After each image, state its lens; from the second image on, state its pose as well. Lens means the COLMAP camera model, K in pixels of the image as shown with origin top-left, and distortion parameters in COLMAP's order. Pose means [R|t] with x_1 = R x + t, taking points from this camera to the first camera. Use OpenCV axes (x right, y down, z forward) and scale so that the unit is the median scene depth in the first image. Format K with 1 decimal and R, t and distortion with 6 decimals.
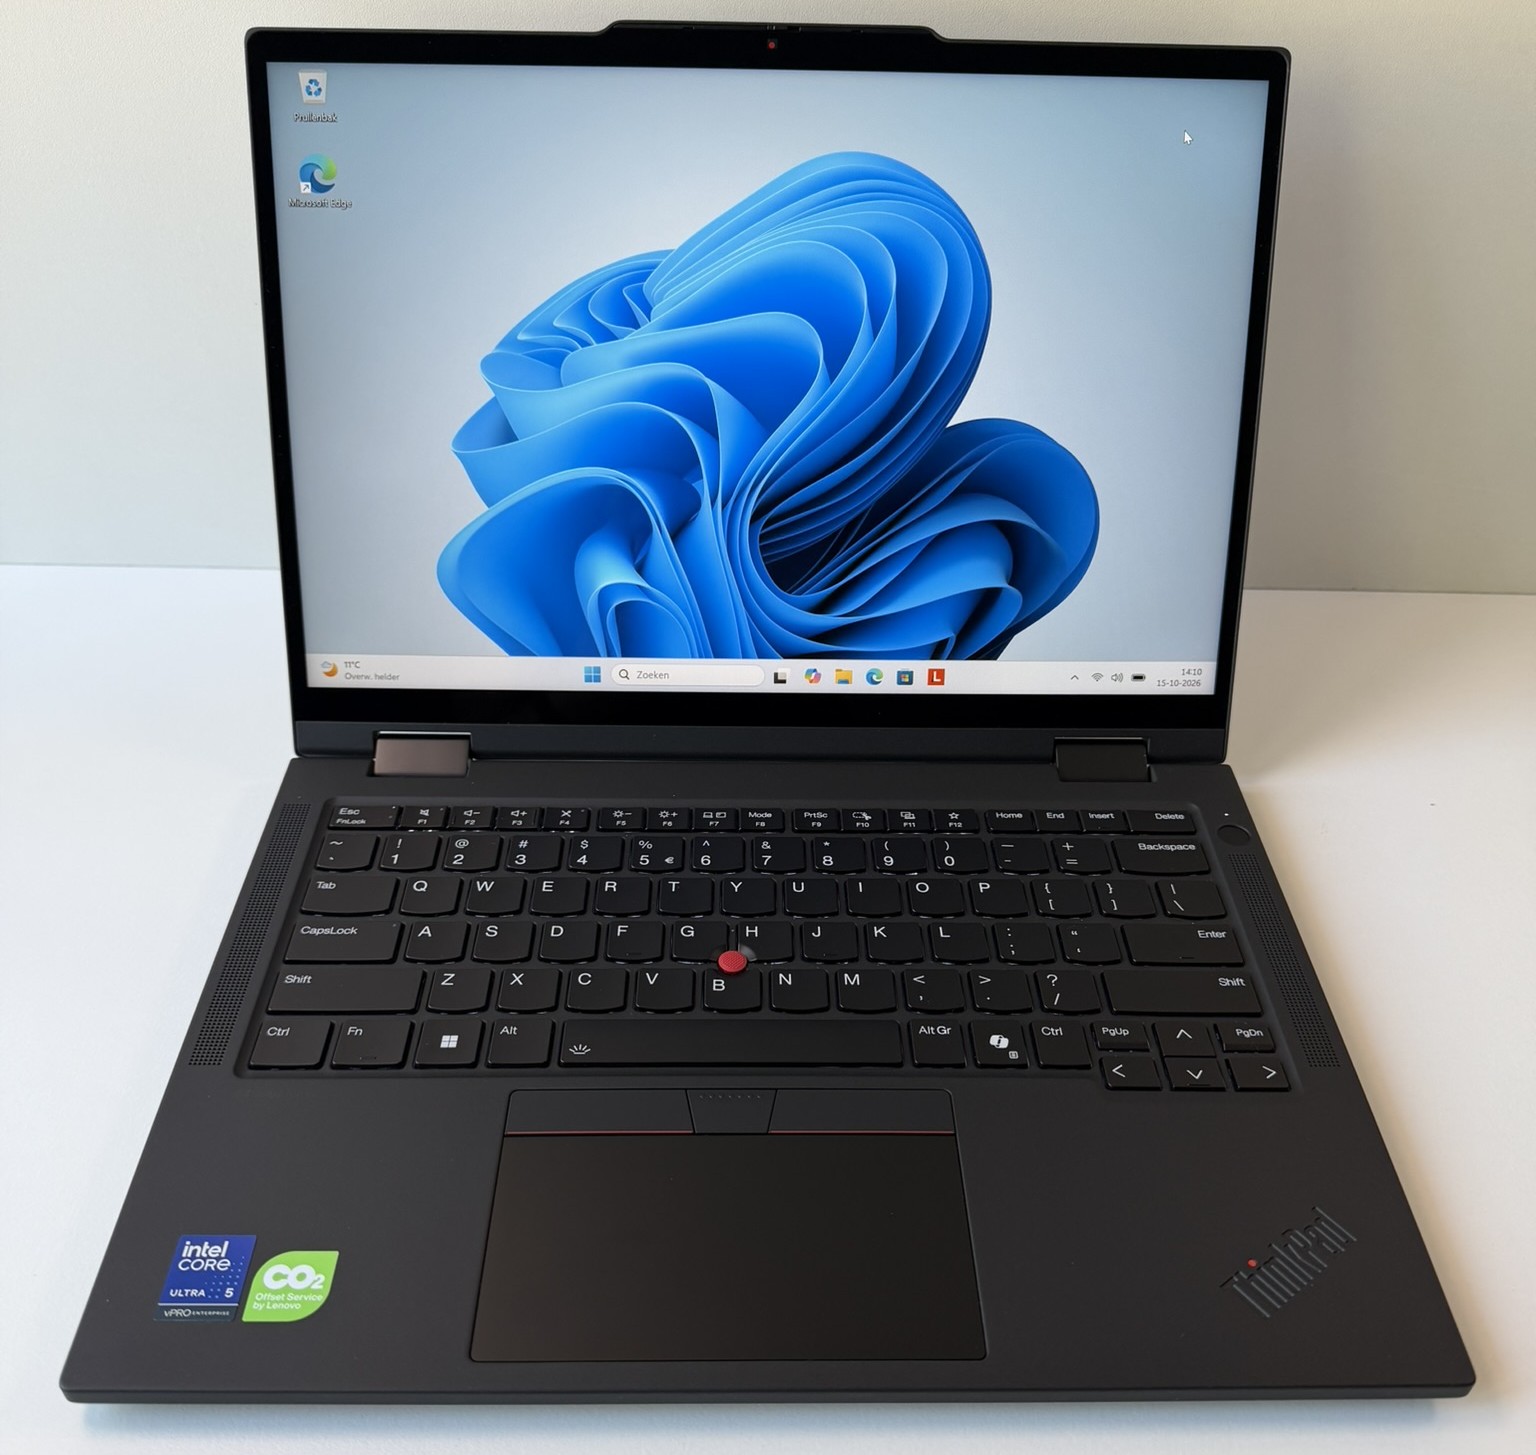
lens RADIAL K [[1673.5, 0, 768.0], [0, 1673.5, 727.5], [0, 0, 1]] dist [0.130179, -0.418488]
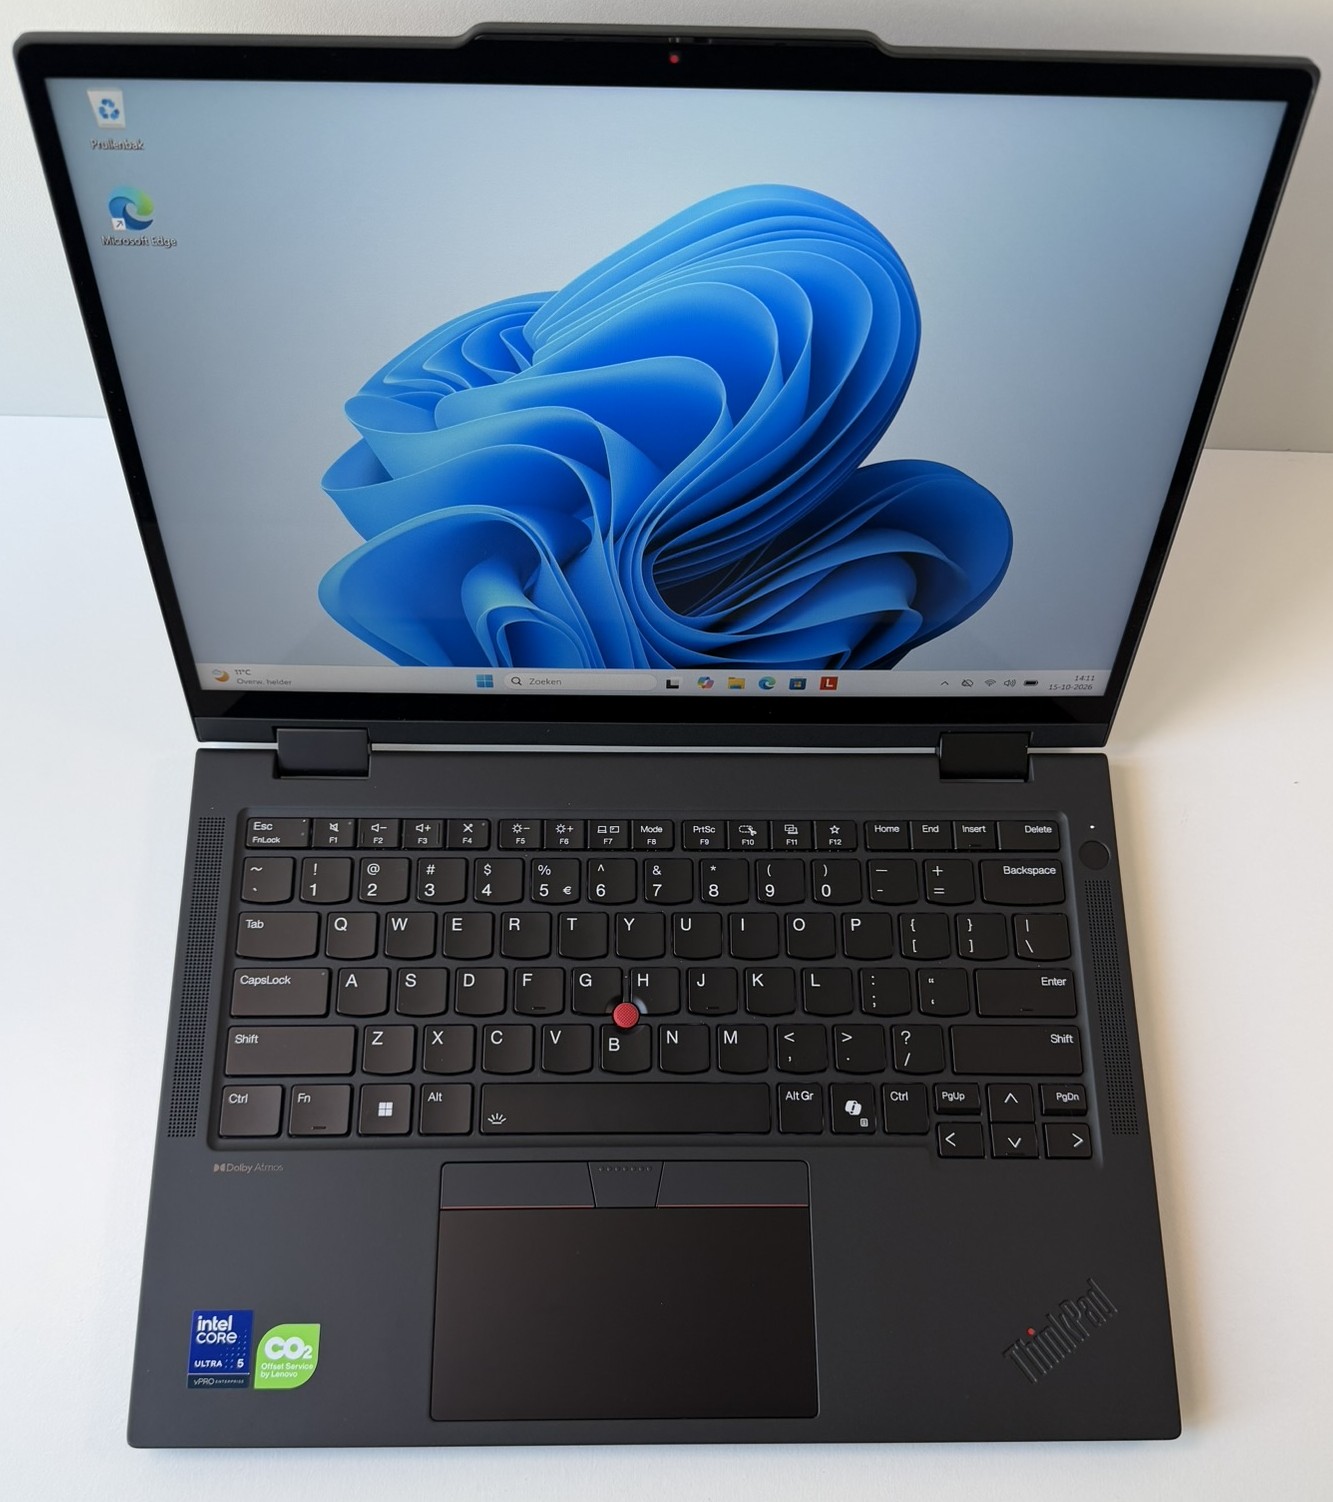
lens RADIAL K [[1582.3, 0, 657.9], [0, 1582.3, 1086.7], [0, 0, 1]] dist [0.044725, -0.073863]
pose [[0.999940, 0.009895, 0.004656, -0.003954], [-0.010750, 0.811243, 0.584610, -0.425827], [0.002007, -0.584625, 0.811301, 0.101174]]
